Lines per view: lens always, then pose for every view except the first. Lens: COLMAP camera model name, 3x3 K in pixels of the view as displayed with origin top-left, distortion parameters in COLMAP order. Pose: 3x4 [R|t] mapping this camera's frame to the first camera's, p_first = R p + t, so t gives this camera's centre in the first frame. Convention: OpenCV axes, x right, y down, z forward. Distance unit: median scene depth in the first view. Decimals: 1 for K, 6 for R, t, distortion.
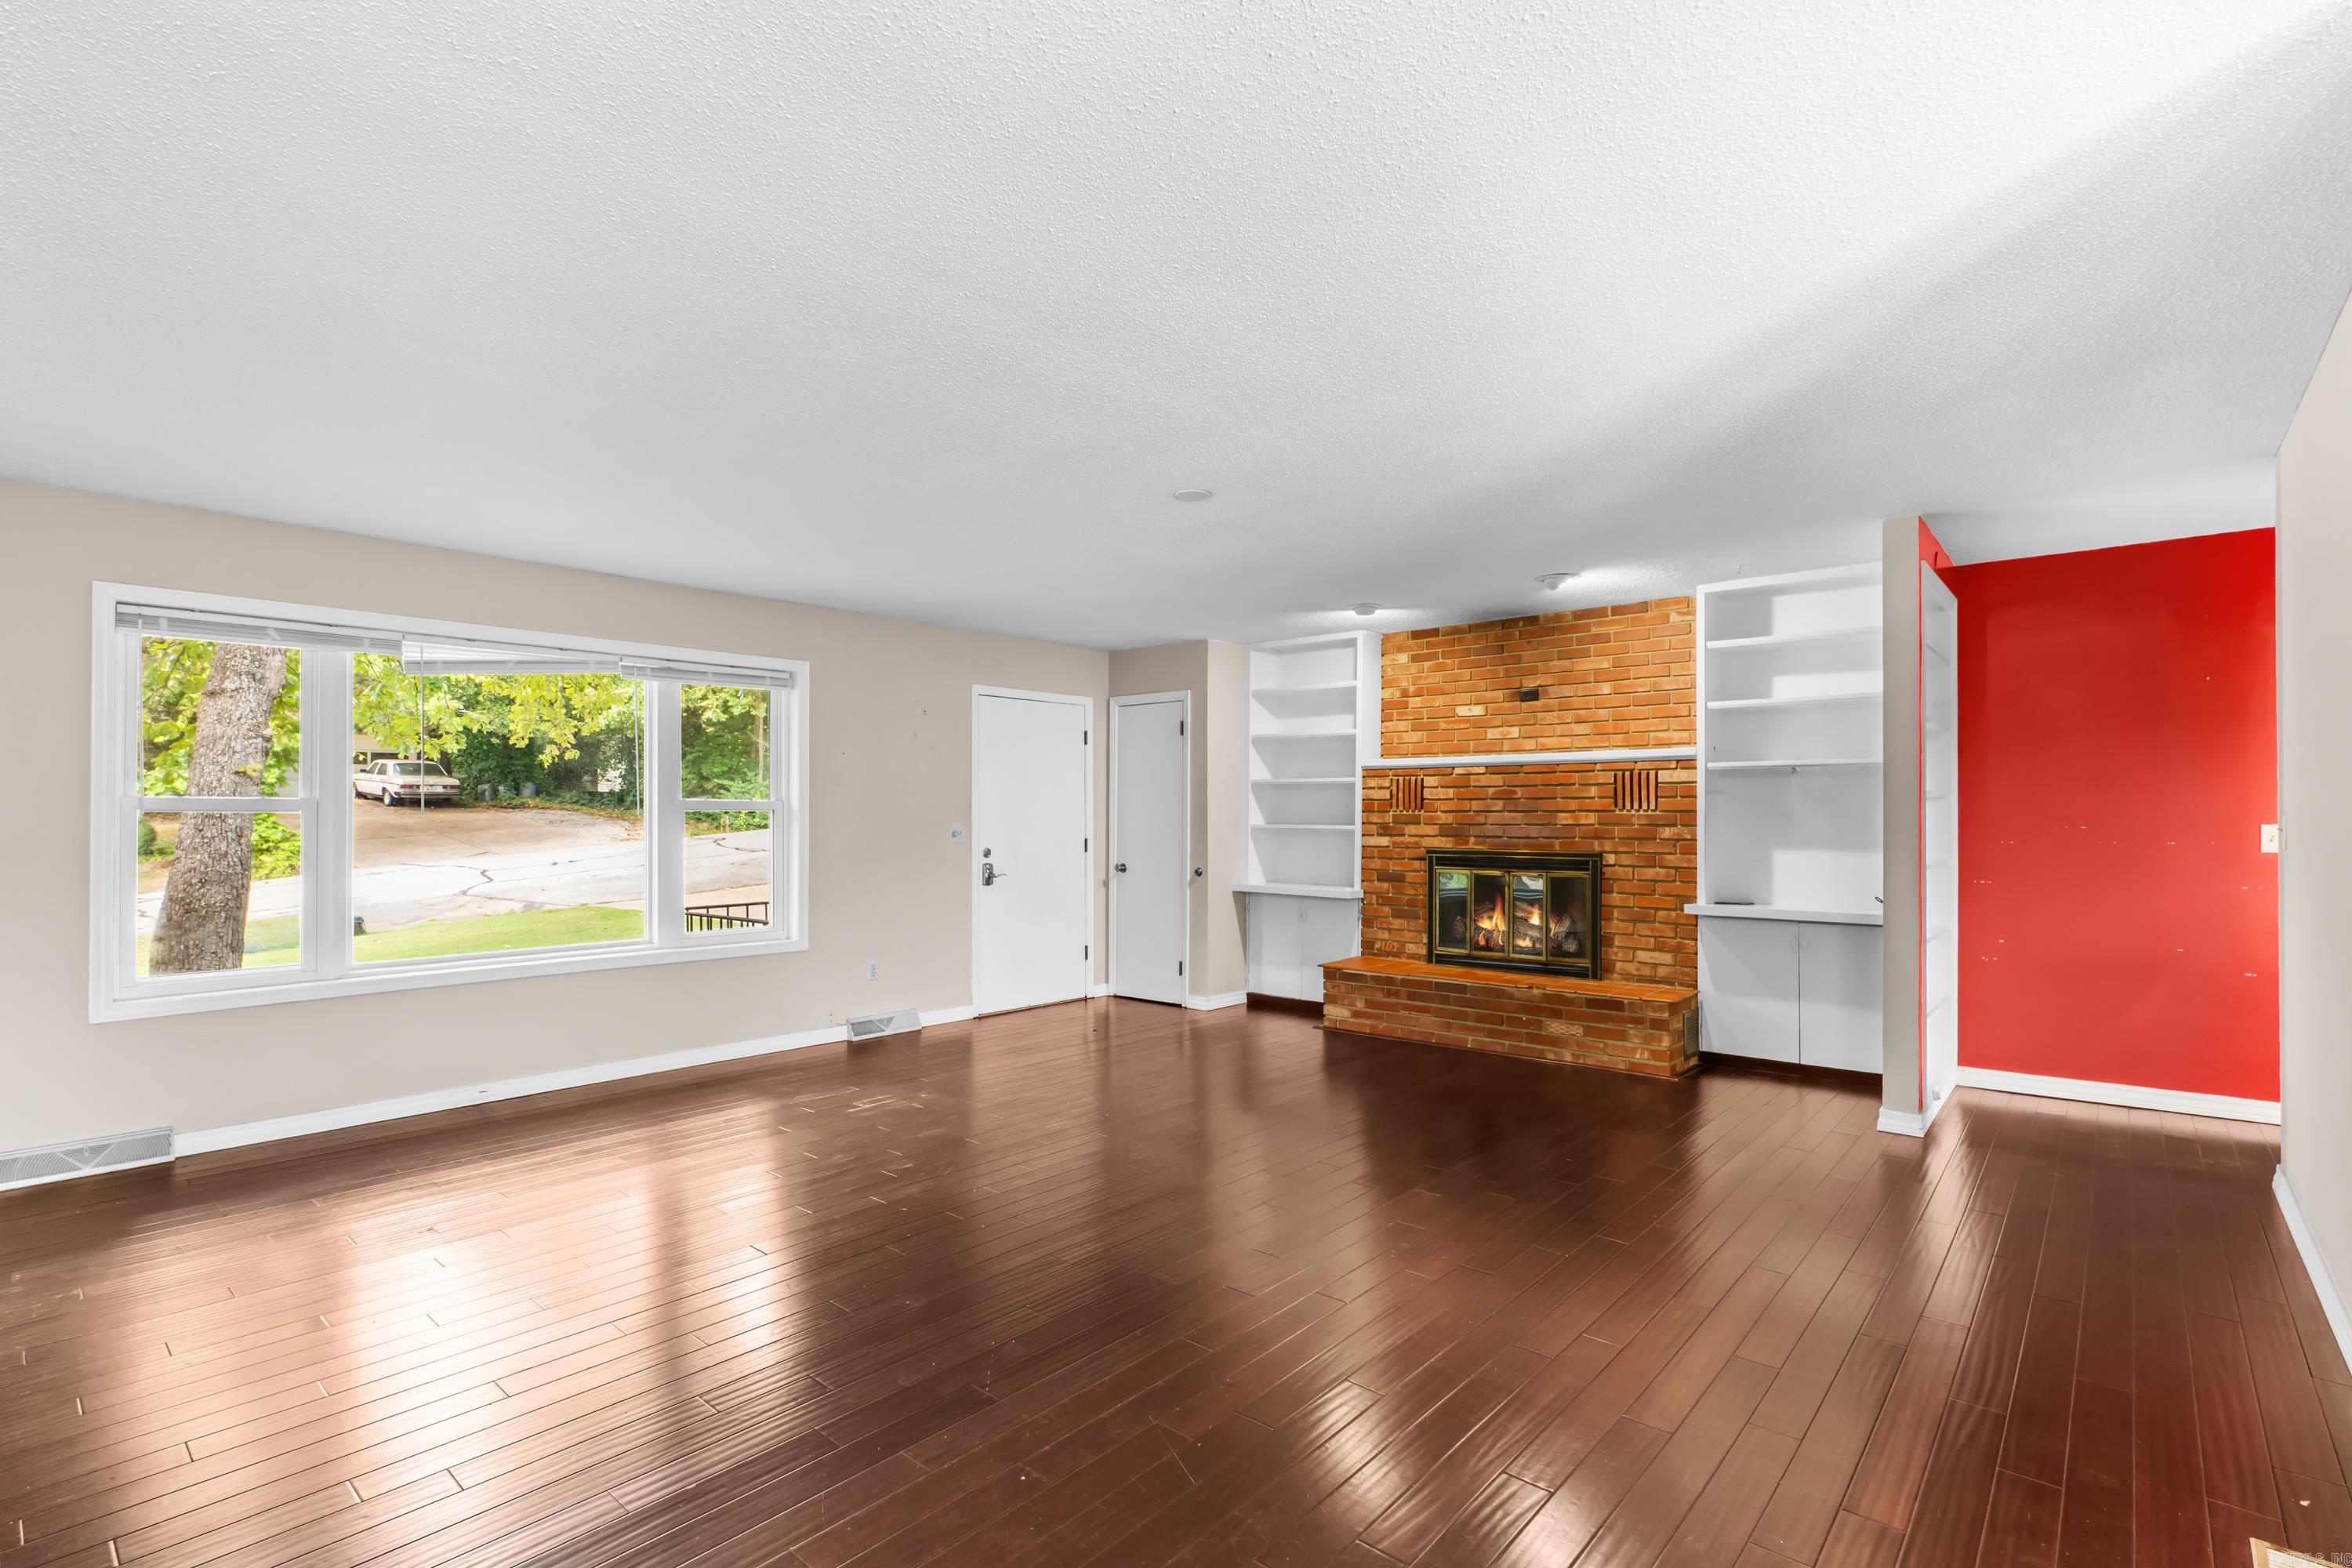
lens RADIAL K [[1090.7, 0, 1191.9], [0, 1090.7, 806.6], [0, 0, 1]] dist [-0.012133, 0.000175]
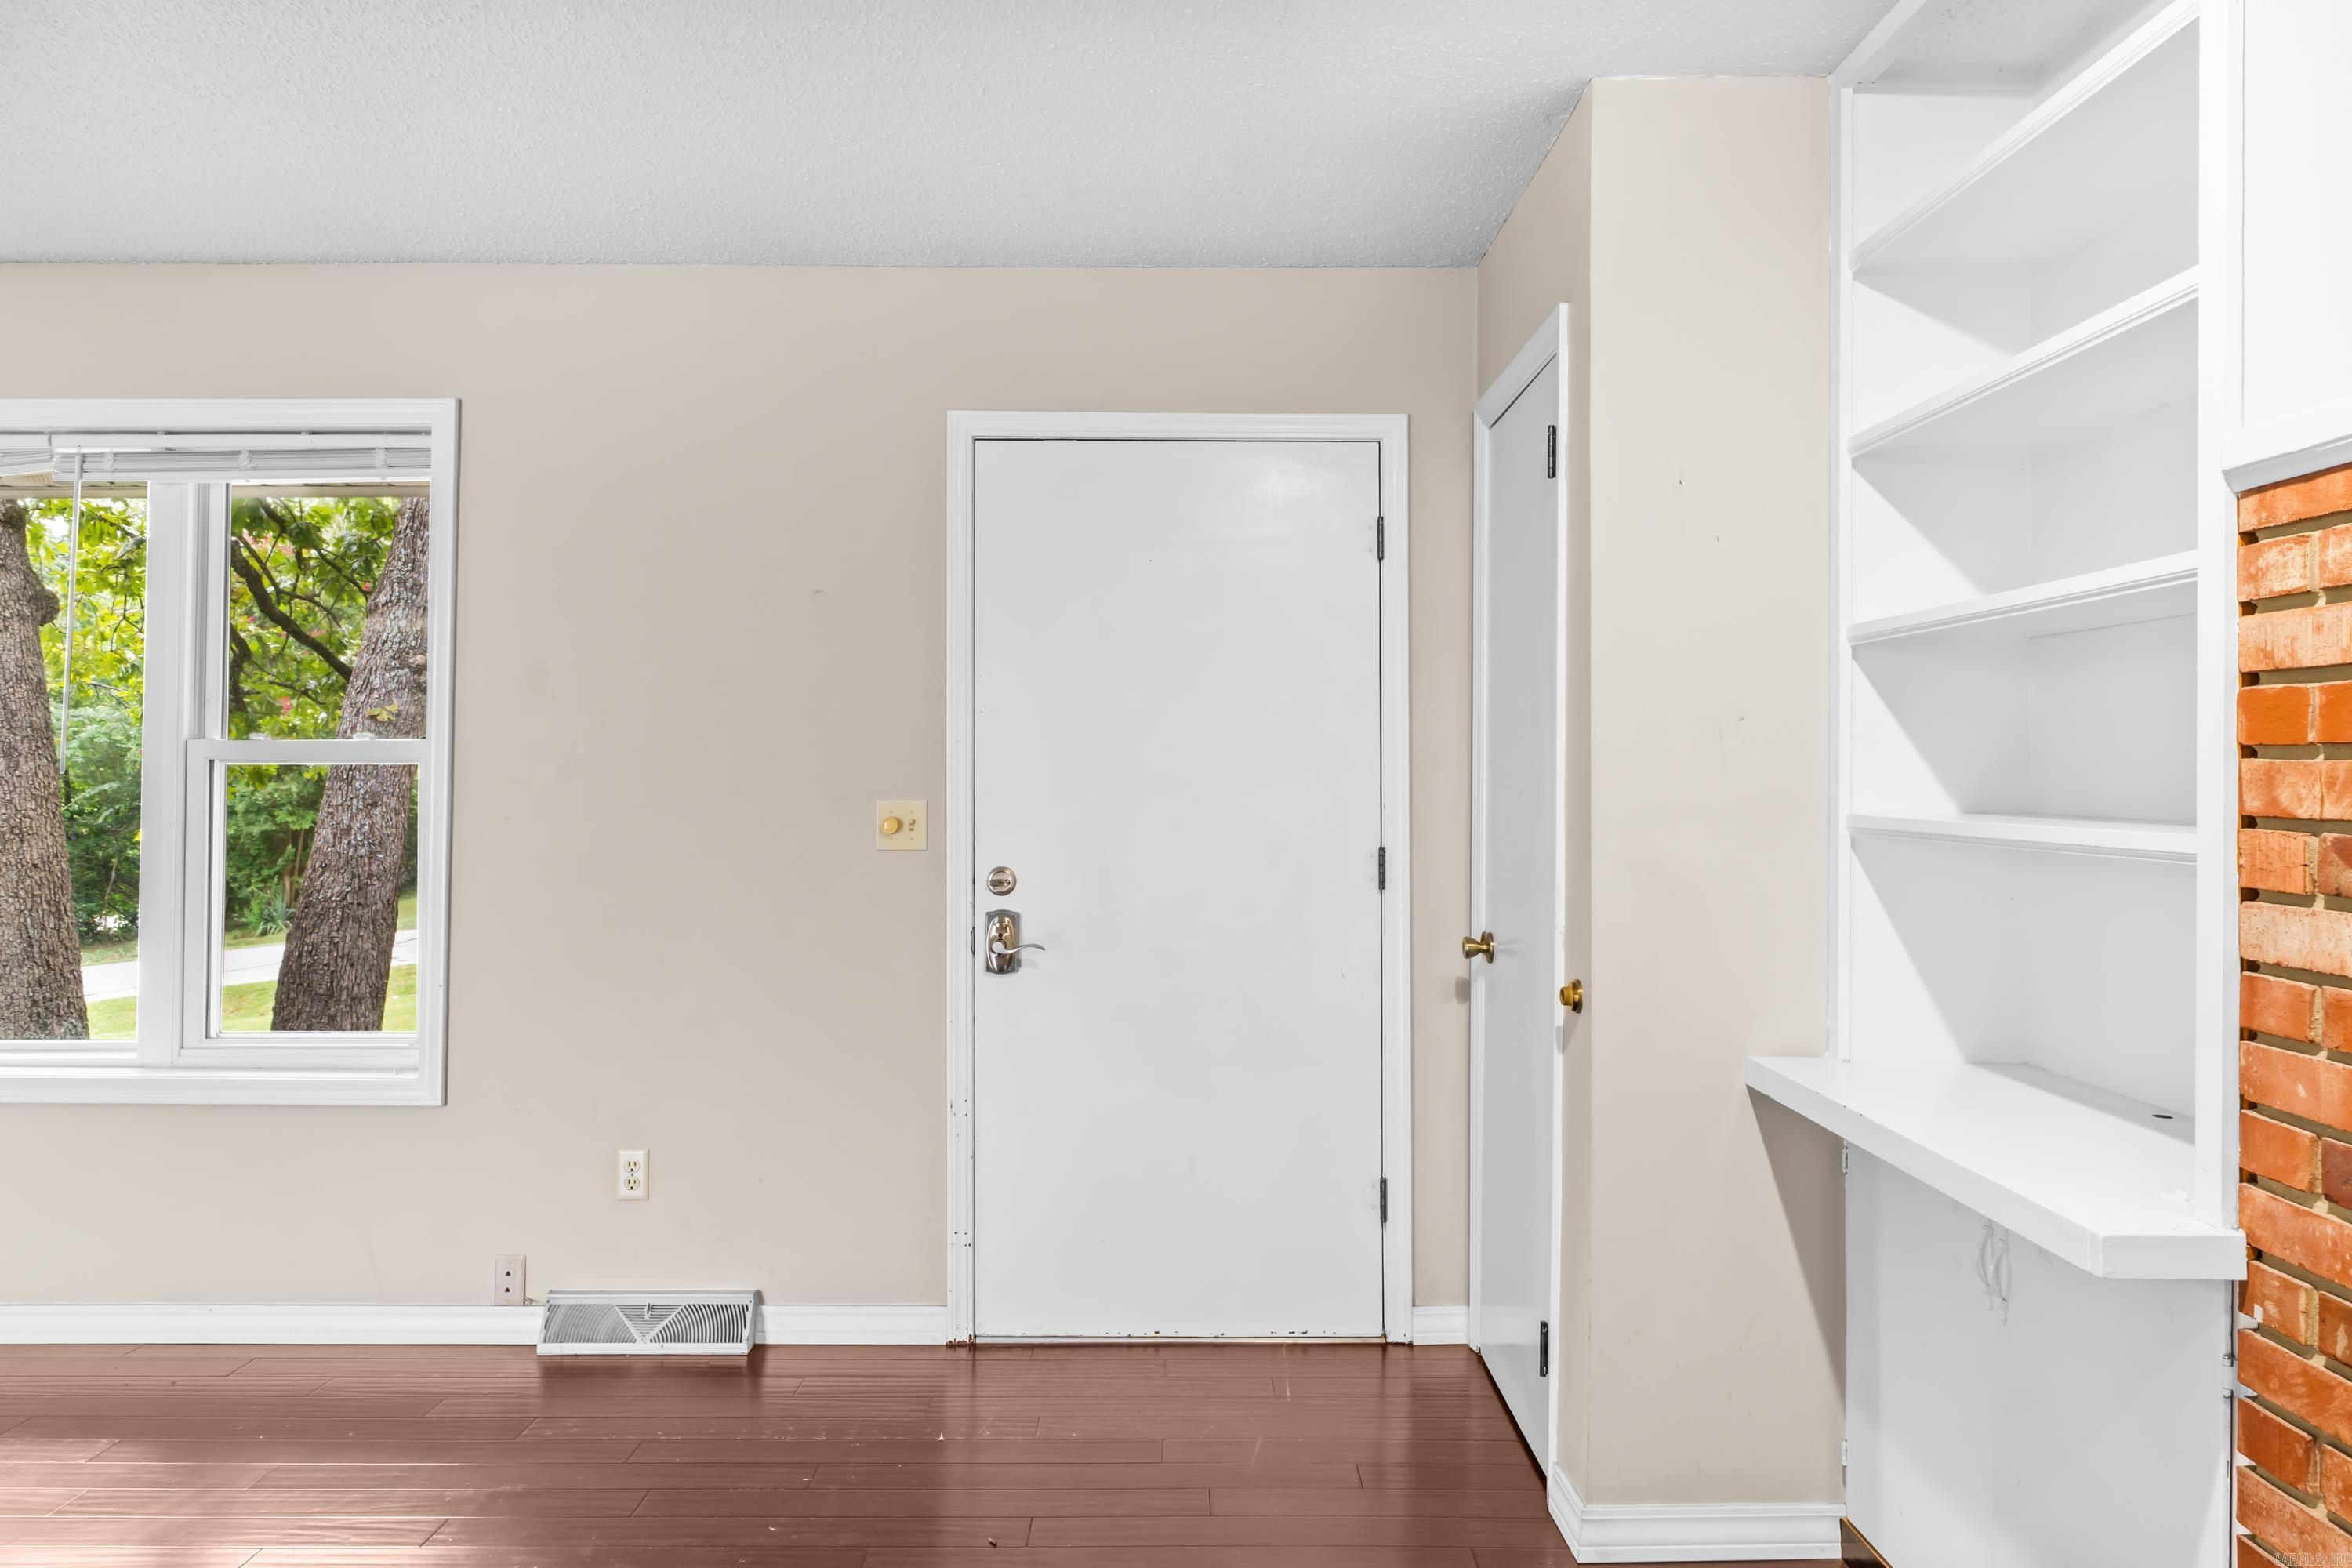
lens RADIAL K [[1495.7, 0, 1175.4], [0, 1495.7, 753.2], [0, 0, 1]] dist [-0.006309, -0.003138]
pose [[0.665750, -0.011933, -0.746079, 0.228401], [0.002080, 0.999898, -0.014136, 0.008256], [0.746172, 0.007860, 0.665707, 0.771651]]
